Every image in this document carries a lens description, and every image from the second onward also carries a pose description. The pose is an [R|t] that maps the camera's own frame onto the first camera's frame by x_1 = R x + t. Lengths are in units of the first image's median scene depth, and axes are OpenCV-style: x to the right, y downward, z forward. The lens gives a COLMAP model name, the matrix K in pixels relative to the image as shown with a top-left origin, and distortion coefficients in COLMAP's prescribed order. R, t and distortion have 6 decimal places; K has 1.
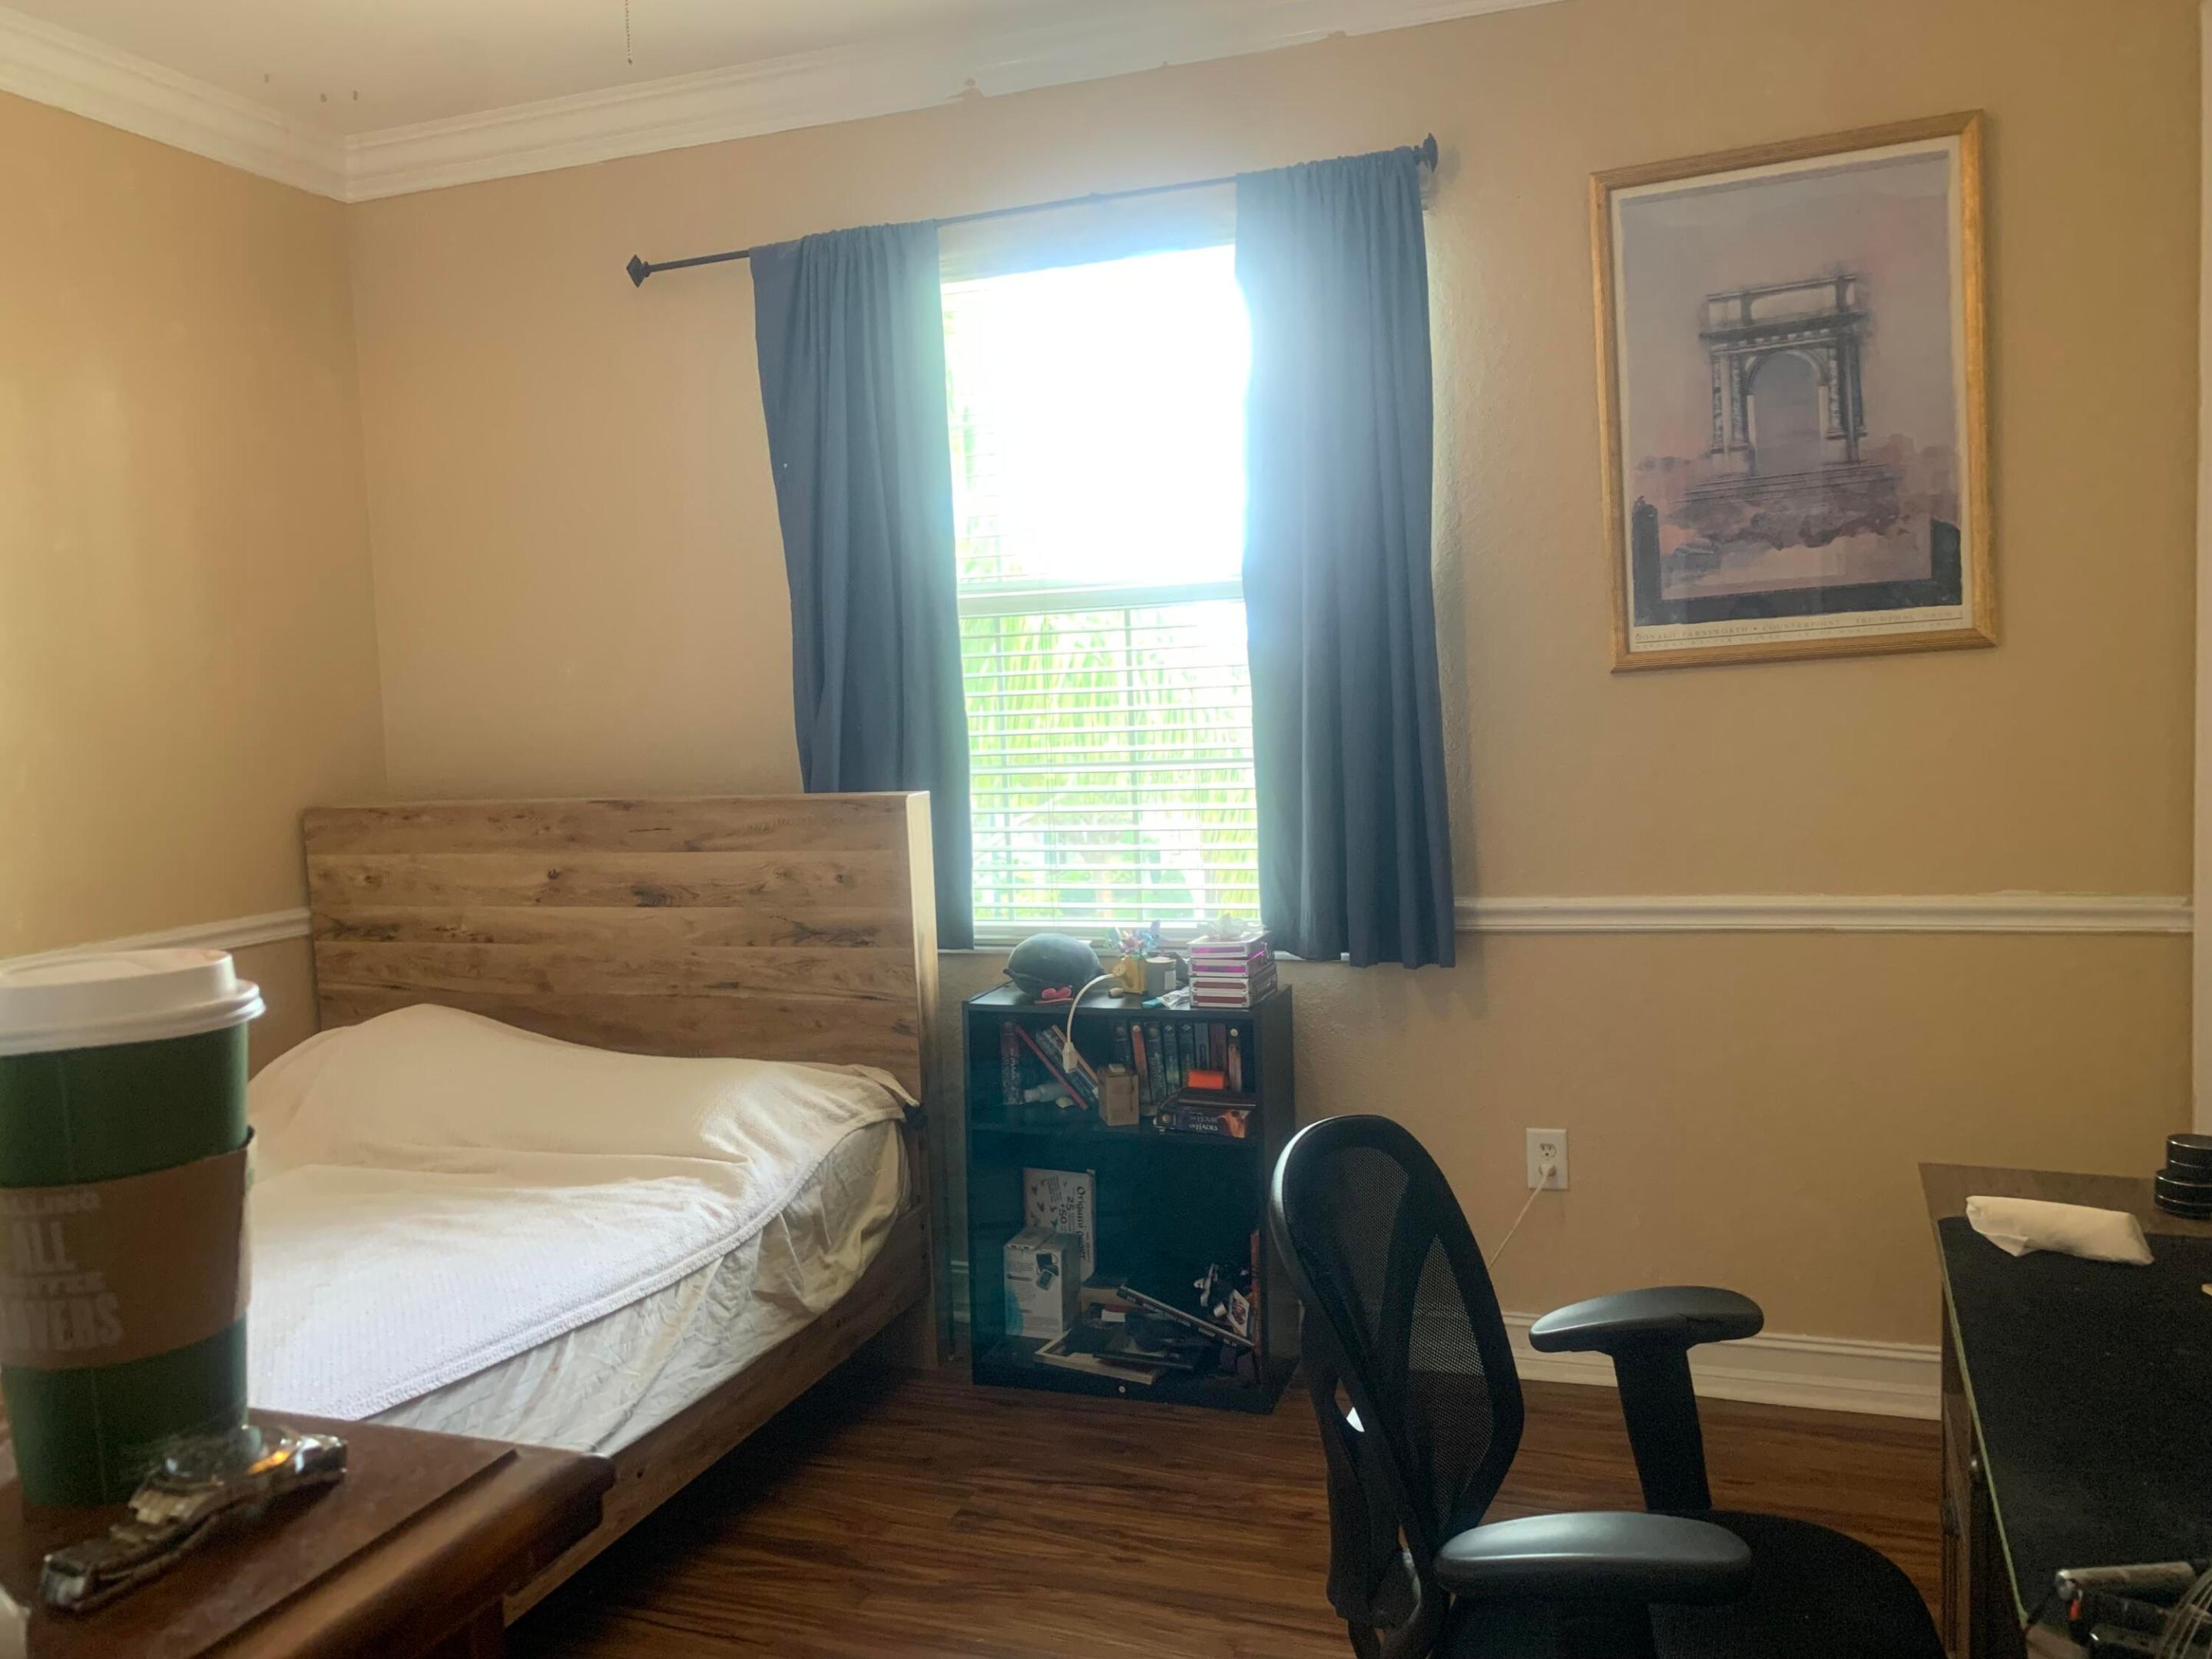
lens RADIAL K [[1697.2, 0, 1106.0], [0, 1697.2, 829.5], [0, 0, 1]] dist [0.104438, -0.218615]
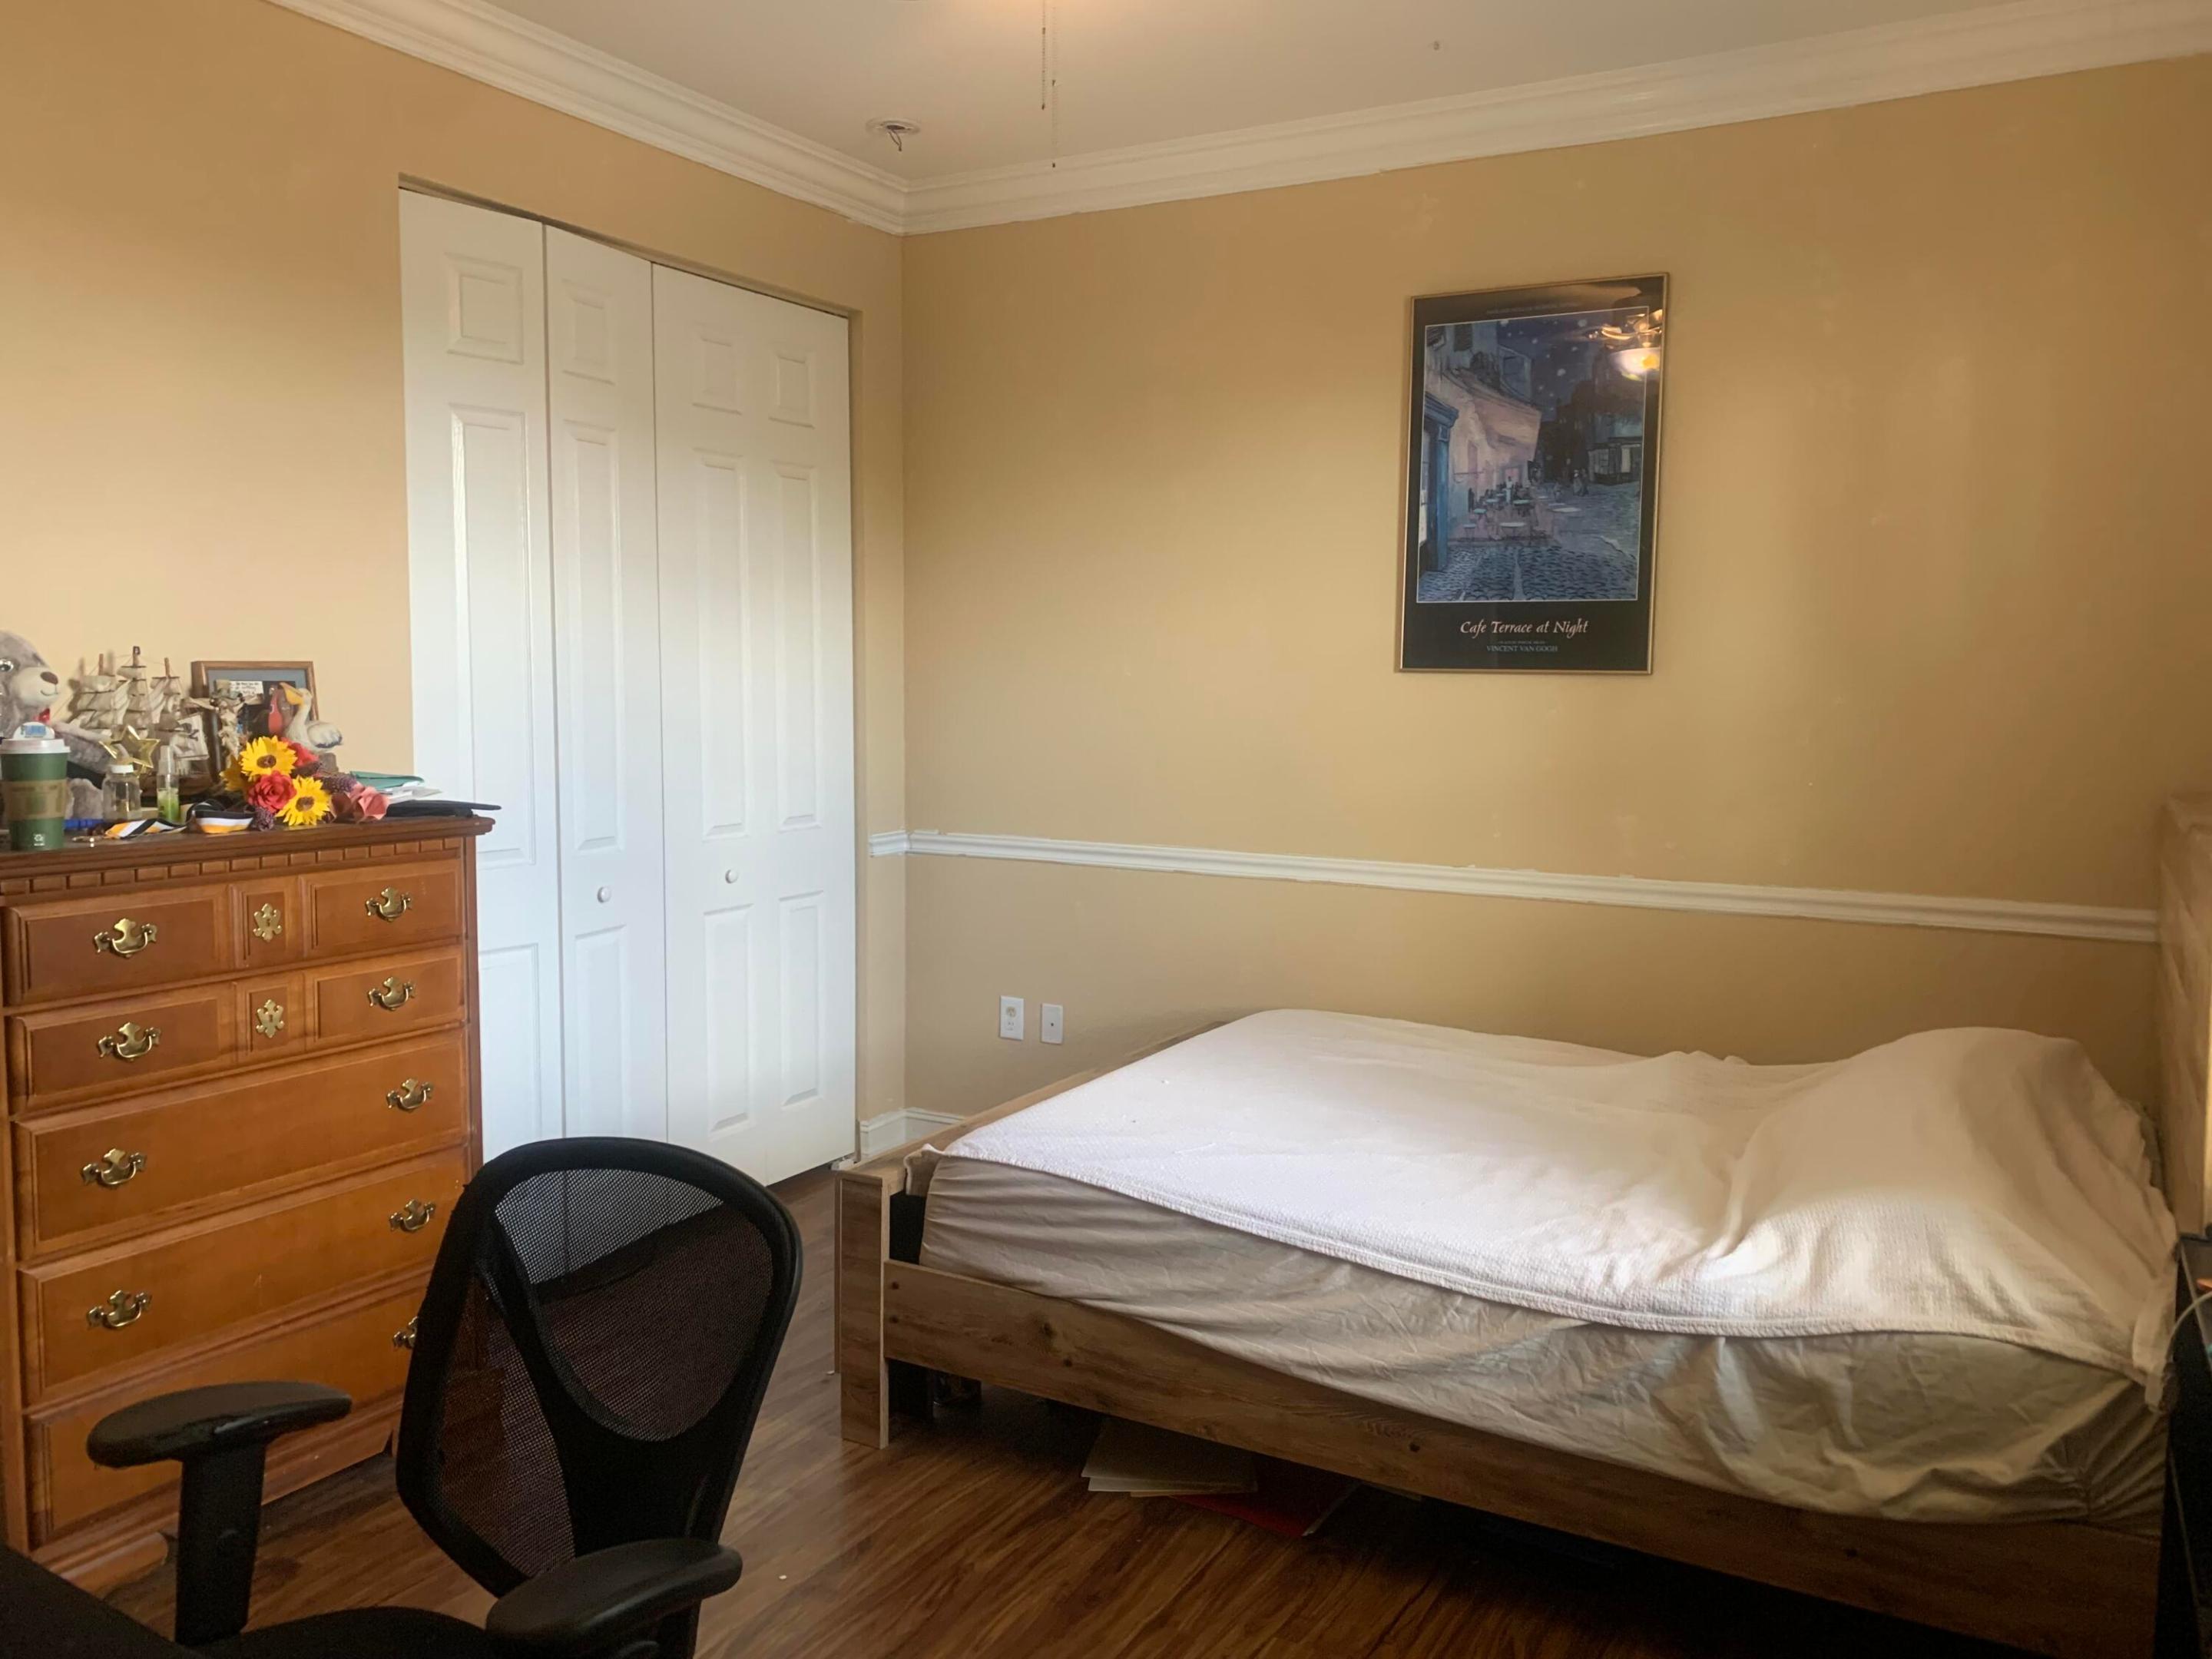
lens RADIAL K [[1697.2, 0, 1106.0], [0, 1697.2, 829.5], [0, 0, 1]] dist [0.104438, -0.218615]
pose [[-0.174432, 0.128495, -0.976249, 0.661514], [-0.082932, 0.986009, 0.144598, -0.110635], [0.981171, 0.106185, -0.161335, 0.884628]]
